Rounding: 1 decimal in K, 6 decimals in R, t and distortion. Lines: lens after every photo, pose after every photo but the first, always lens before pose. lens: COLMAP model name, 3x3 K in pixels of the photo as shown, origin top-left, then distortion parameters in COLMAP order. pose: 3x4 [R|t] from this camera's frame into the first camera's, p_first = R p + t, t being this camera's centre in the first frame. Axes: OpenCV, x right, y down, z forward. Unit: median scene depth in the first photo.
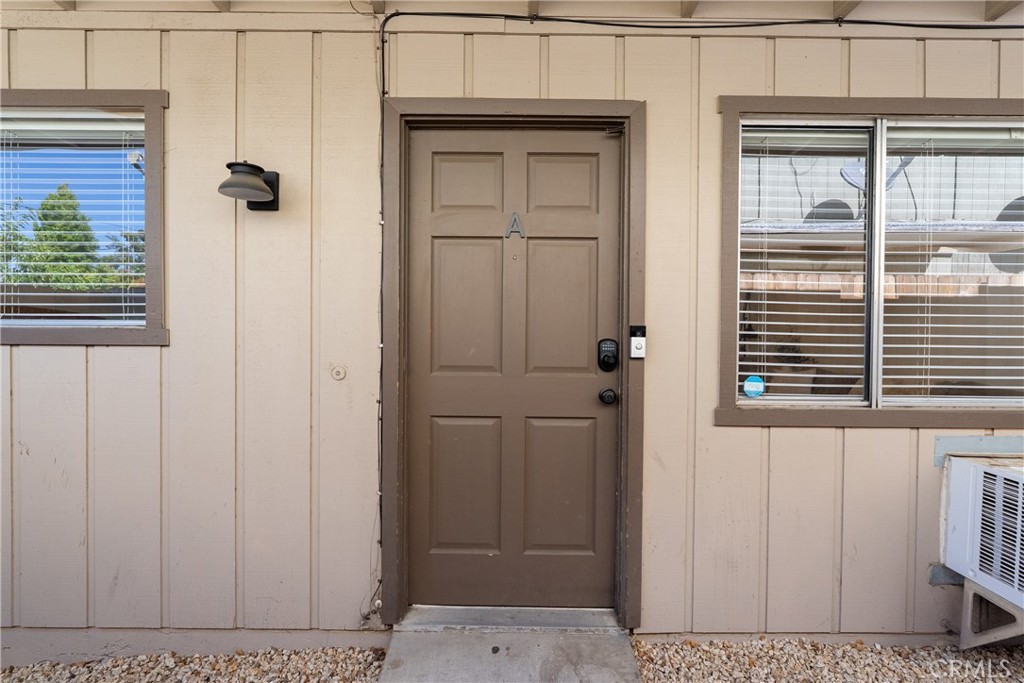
lens RADIAL K [[461.2, 0, 511.2], [0, 461.2, 339.3], [0, 0, 1]] dist [-0.011043, 0.005106]
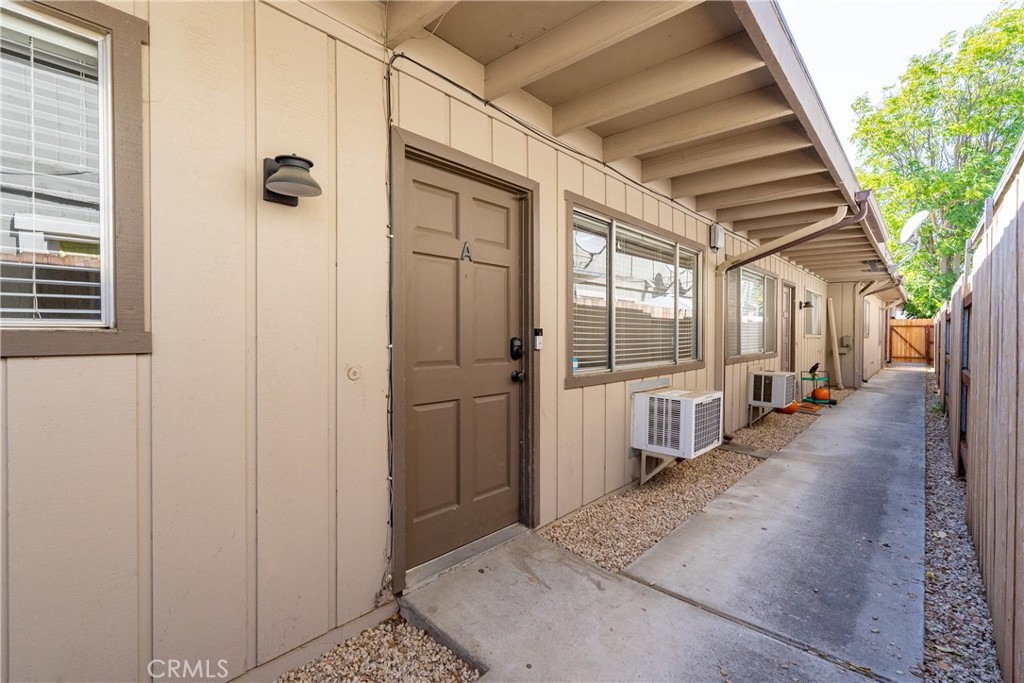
lens RADIAL K [[461.2, 0, 511.2], [0, 461.2, 339.3], [0, 0, 1]] dist [-0.011043, 0.005106]
pose [[0.671508, -0.015612, 0.740833, -0.908779], [0.013698, 0.999869, 0.008655, -0.007892], [-0.740871, 0.004336, 0.671634, 0.032014]]
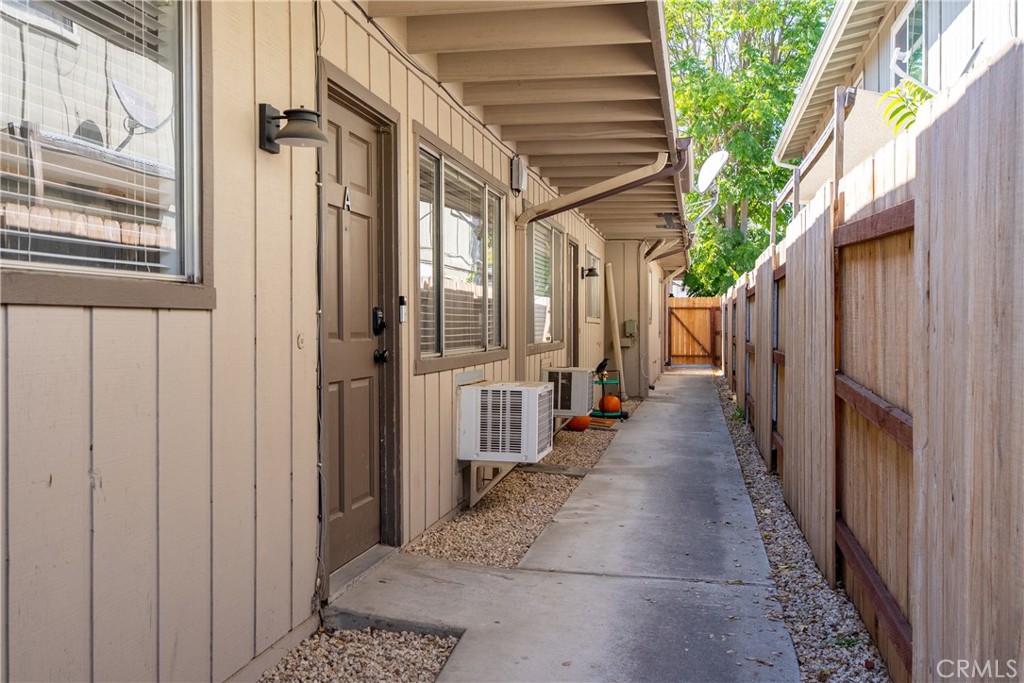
lens RADIAL K [[1007.4, 0, 507.2], [0, 1007.4, 336.7], [0, 0, 1]] dist [0.001847, -0.001720]
pose [[0.185942, -0.018820, 0.982380, -2.270184], [0.017059, 0.999728, 0.015924, 0.039458], [-0.982413, 0.013797, 0.186212, 0.220595]]
